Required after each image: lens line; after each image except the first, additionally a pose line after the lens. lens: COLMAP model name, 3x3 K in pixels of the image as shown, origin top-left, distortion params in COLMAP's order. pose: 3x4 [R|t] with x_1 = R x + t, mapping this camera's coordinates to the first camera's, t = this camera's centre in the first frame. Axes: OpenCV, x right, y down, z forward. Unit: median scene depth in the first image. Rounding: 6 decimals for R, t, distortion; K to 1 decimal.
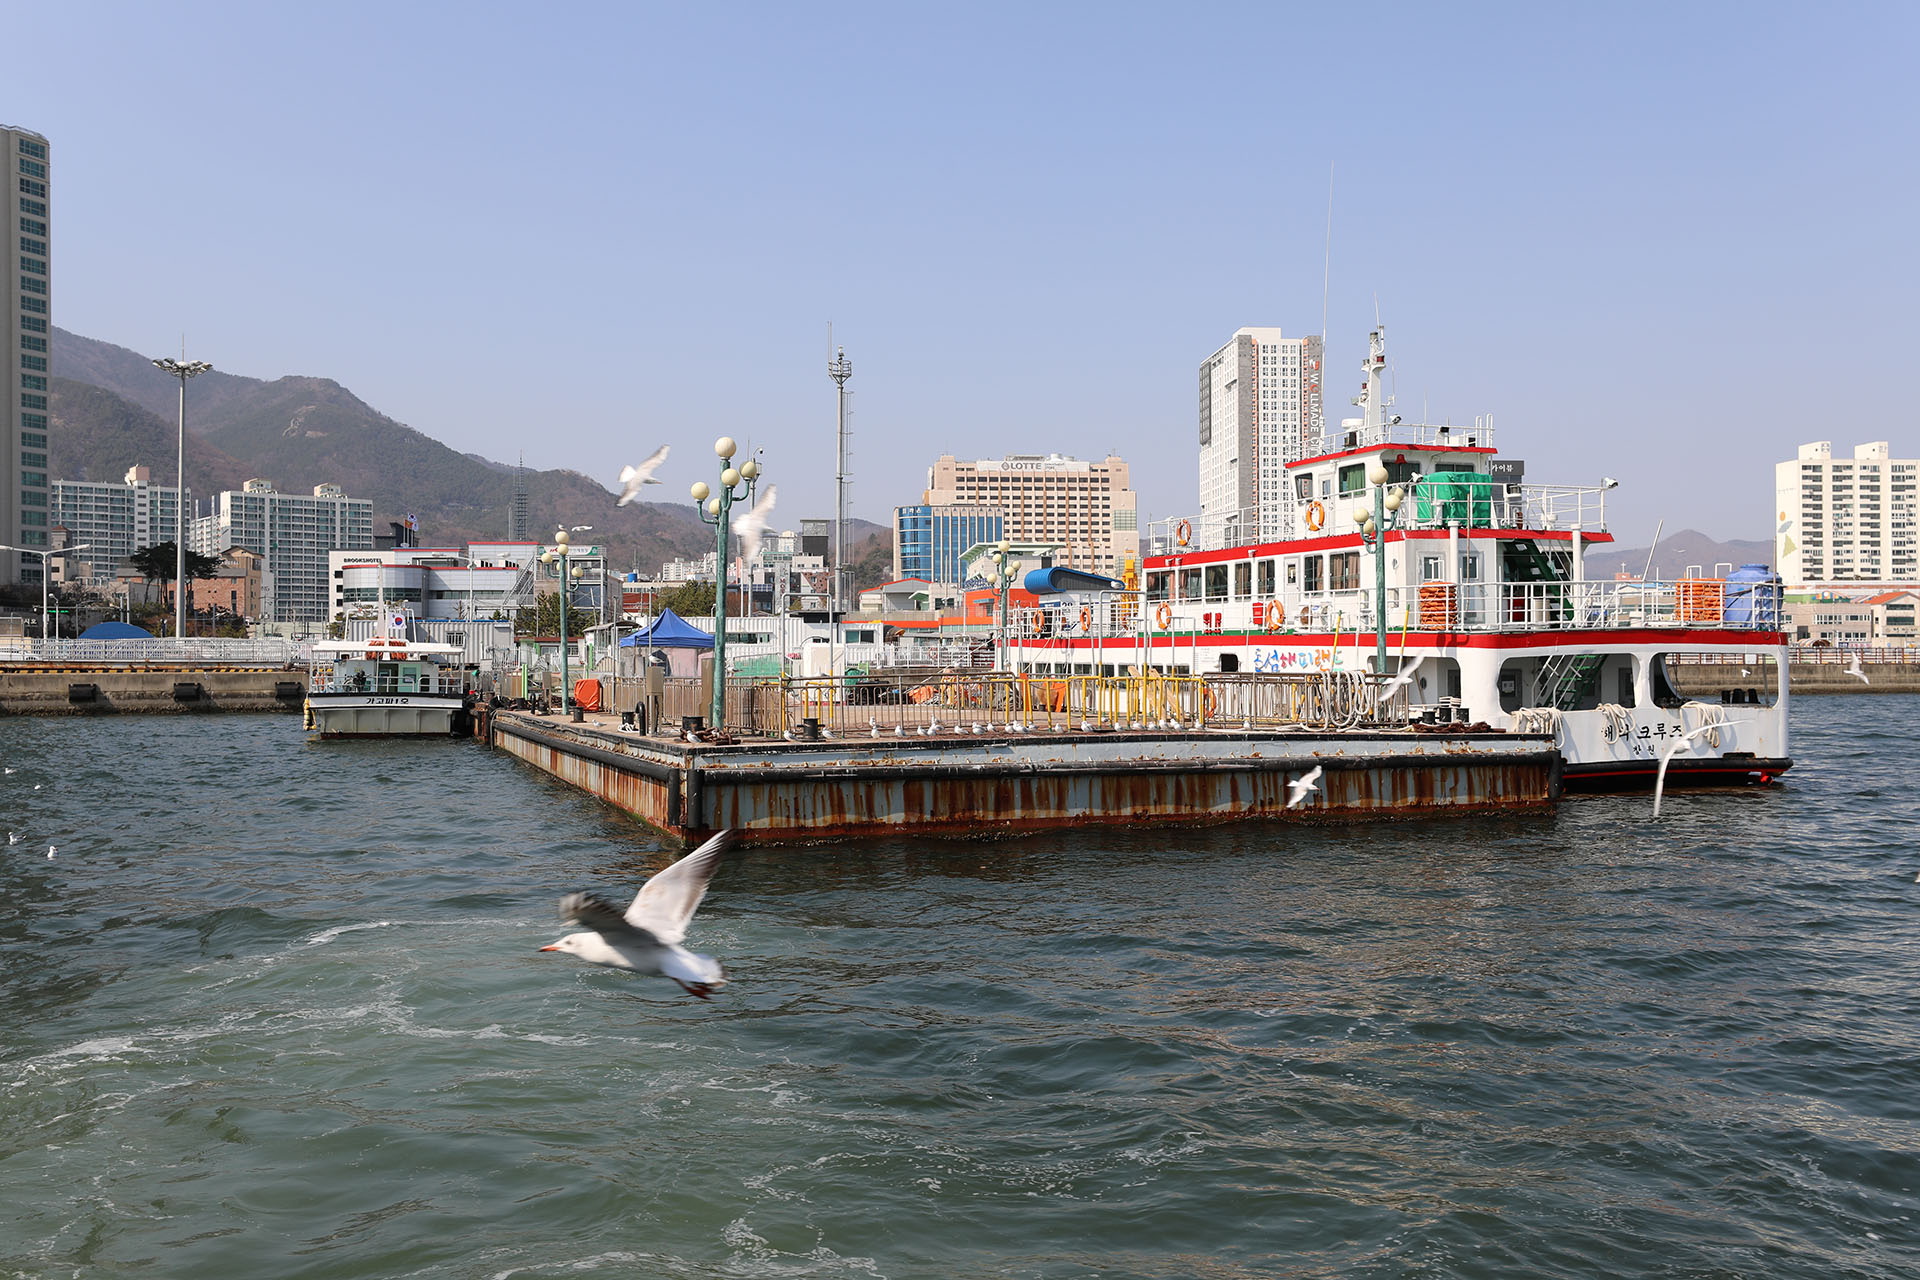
lens RADIAL K [[1655.3, 0, 962.0], [0, 1655.3, 637.6], [0, 0, 1]] dist [0.020348, 0.021095]
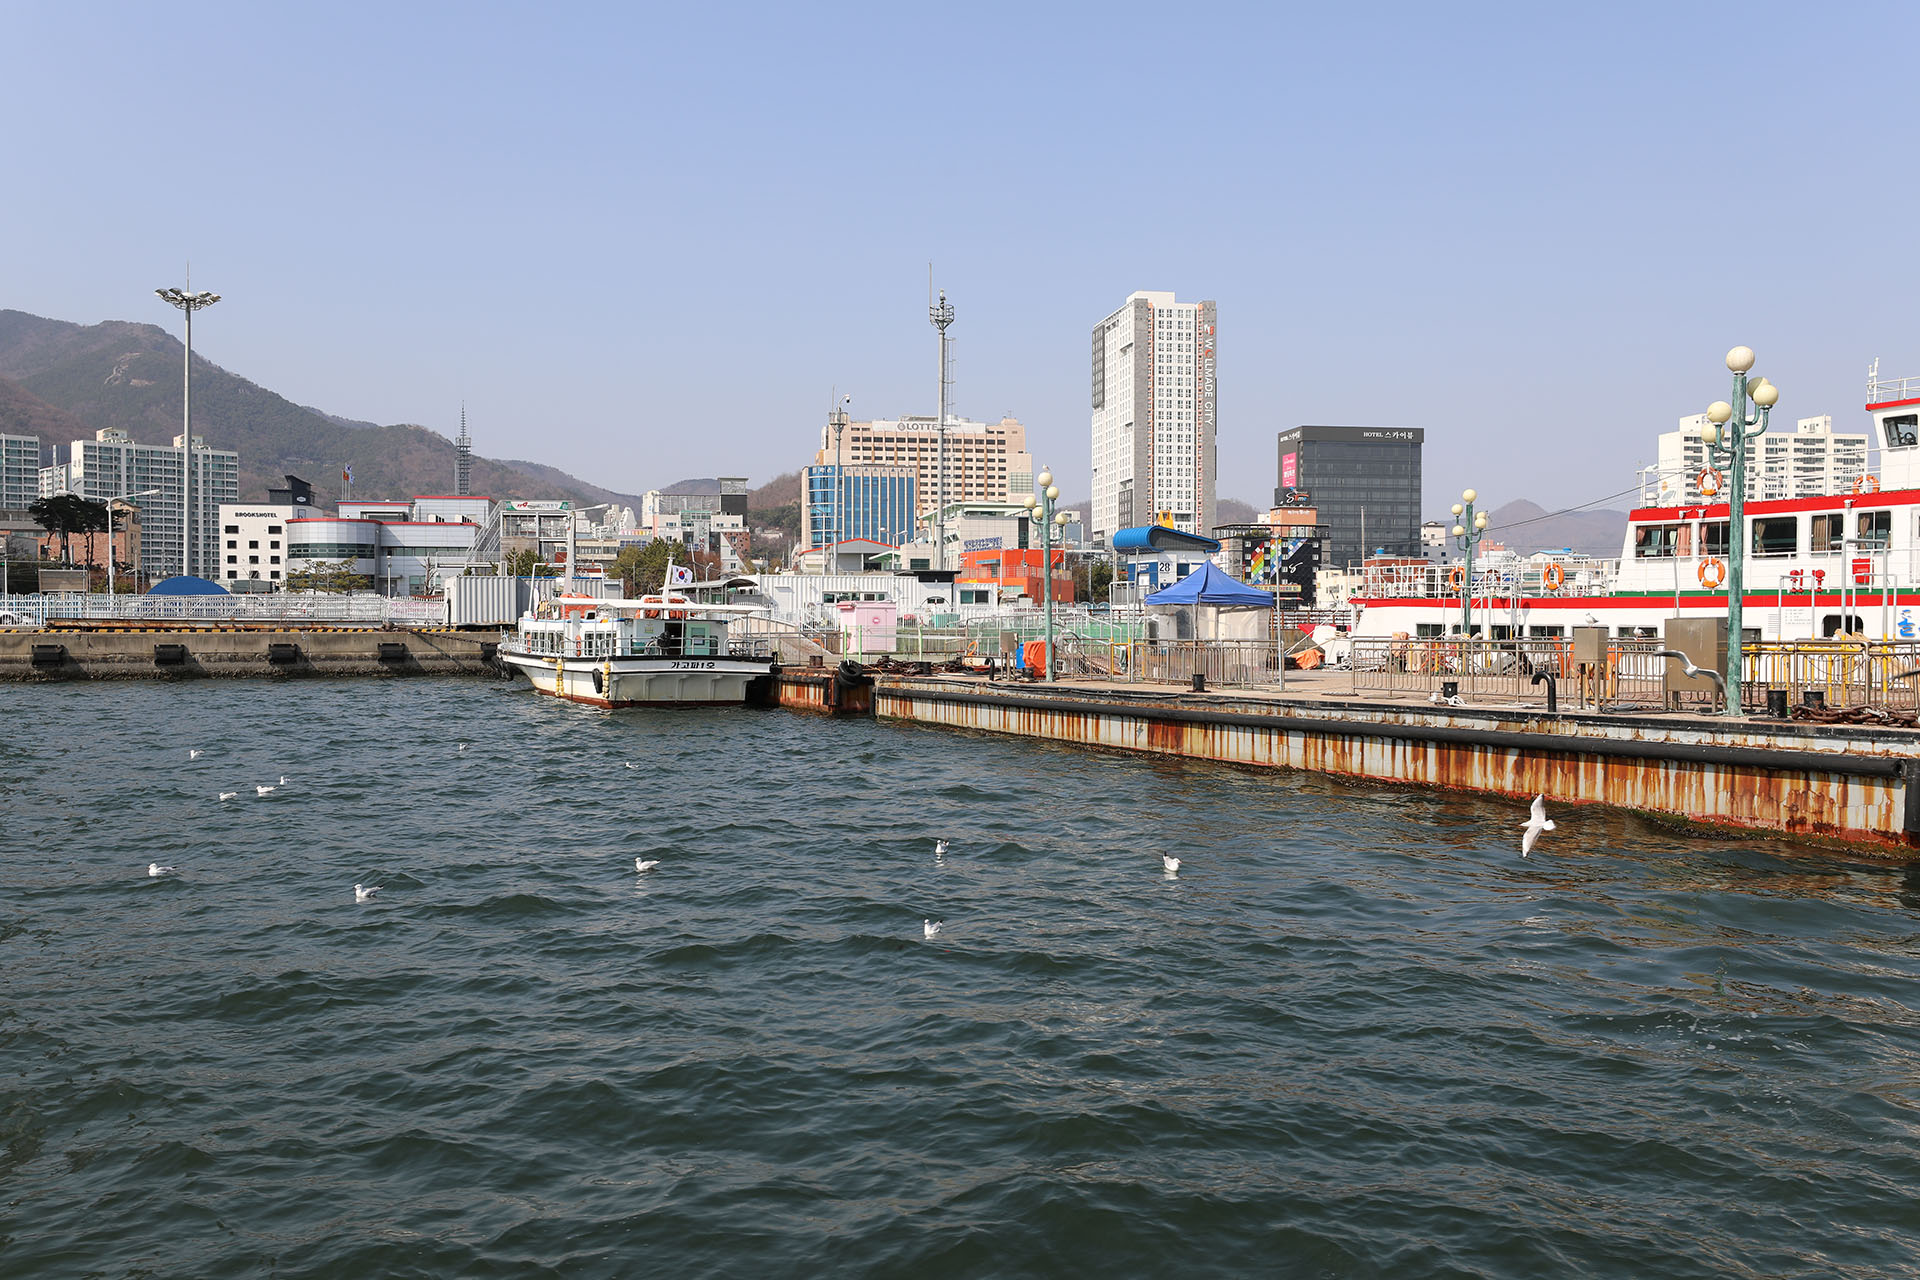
lens RADIAL K [[1655.3, 0, 962.4], [0, 1655.3, 638.3], [0, 0, 1]] dist [0.020348, 0.021095]
pose [[0.995774, 0.002905, 0.091793, -0.036683], [-0.004995, 0.999733, 0.022547, 0.000393], [-0.091703, -0.022911, 0.995523, 0.013107]]
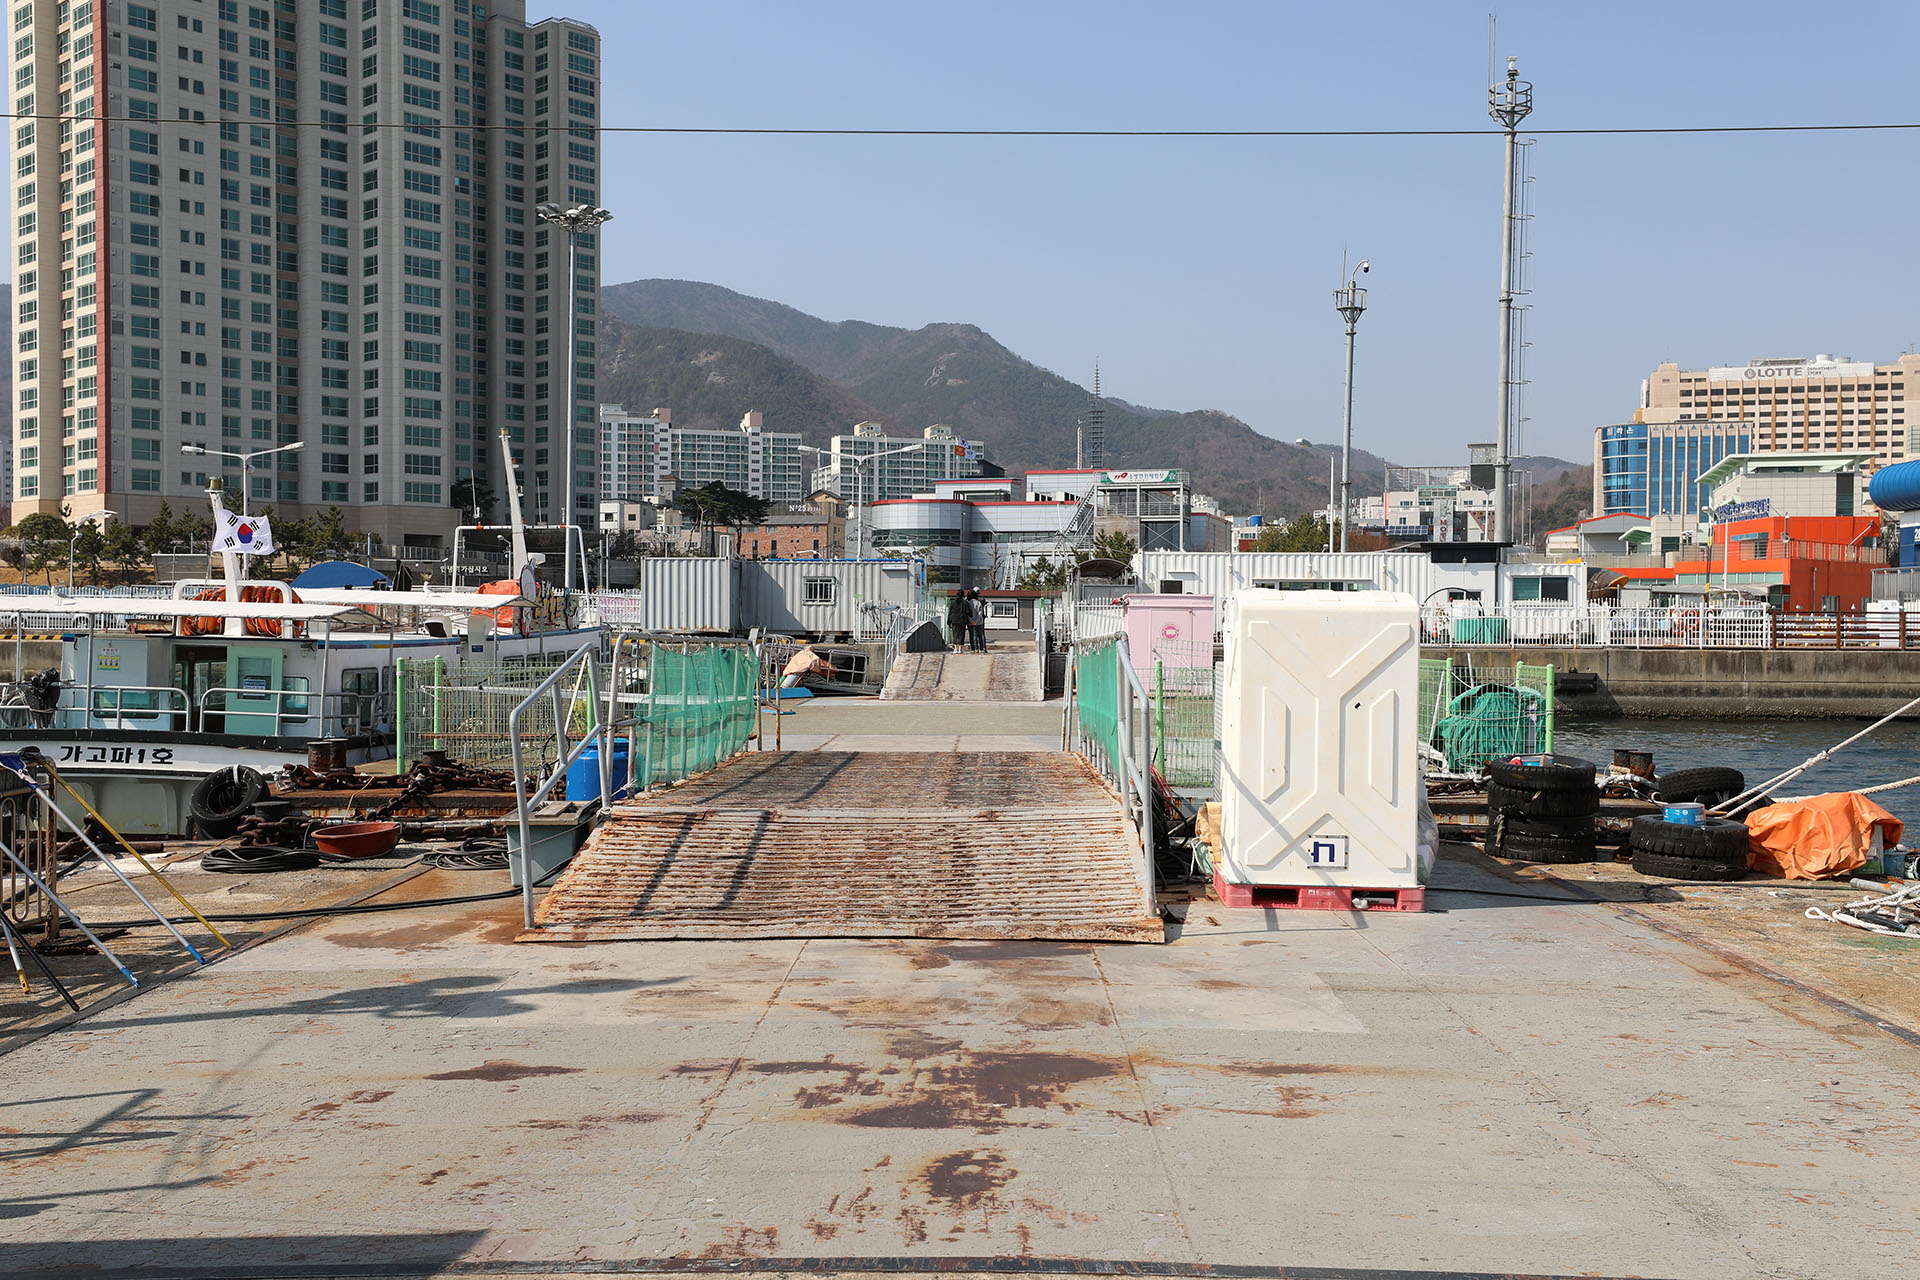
lens RADIAL K [[1812.8, 0, 961.7], [0, 1812.8, 635.5], [0, 0, 1]] dist [0.048893, 0.000000]
pose [[0.931309, 0.012466, -0.364016, -0.005067], [-0.004328, 0.999722, 0.023163, 0.000396], [0.364204, -0.019997, 0.931104, 0.090891]]
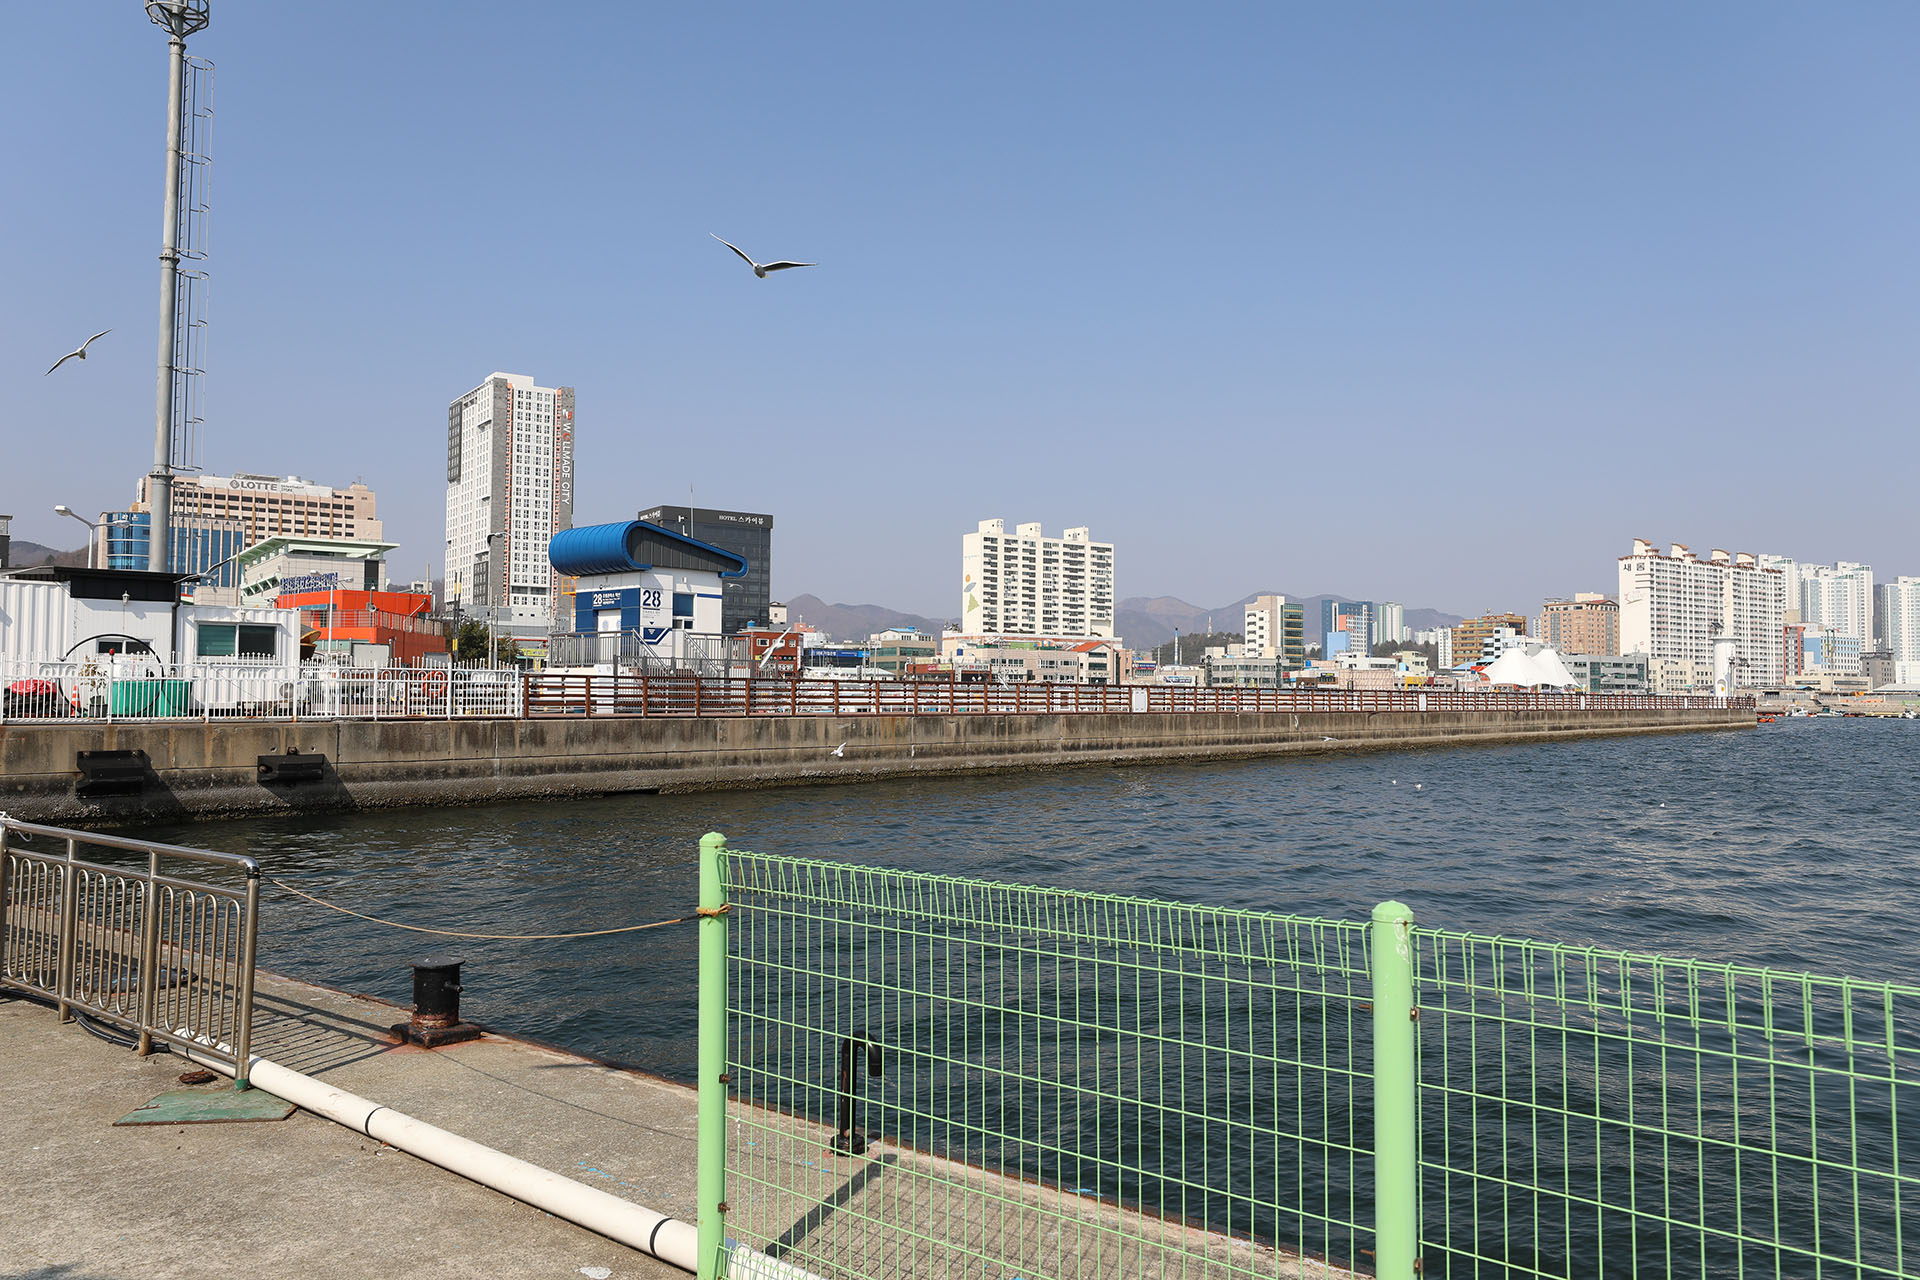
lens RADIAL K [[1383.0, 0, 954.9], [0, 1383.0, 635.9], [0, 0, 1]] dist [0.009853, 0.009341]
pose [[0.863661, 0.031561, 0.503084, -0.018926], [-0.017697, 0.999321, -0.032312, 0.001399], [-0.503762, 0.019004, 0.863633, 0.148674]]
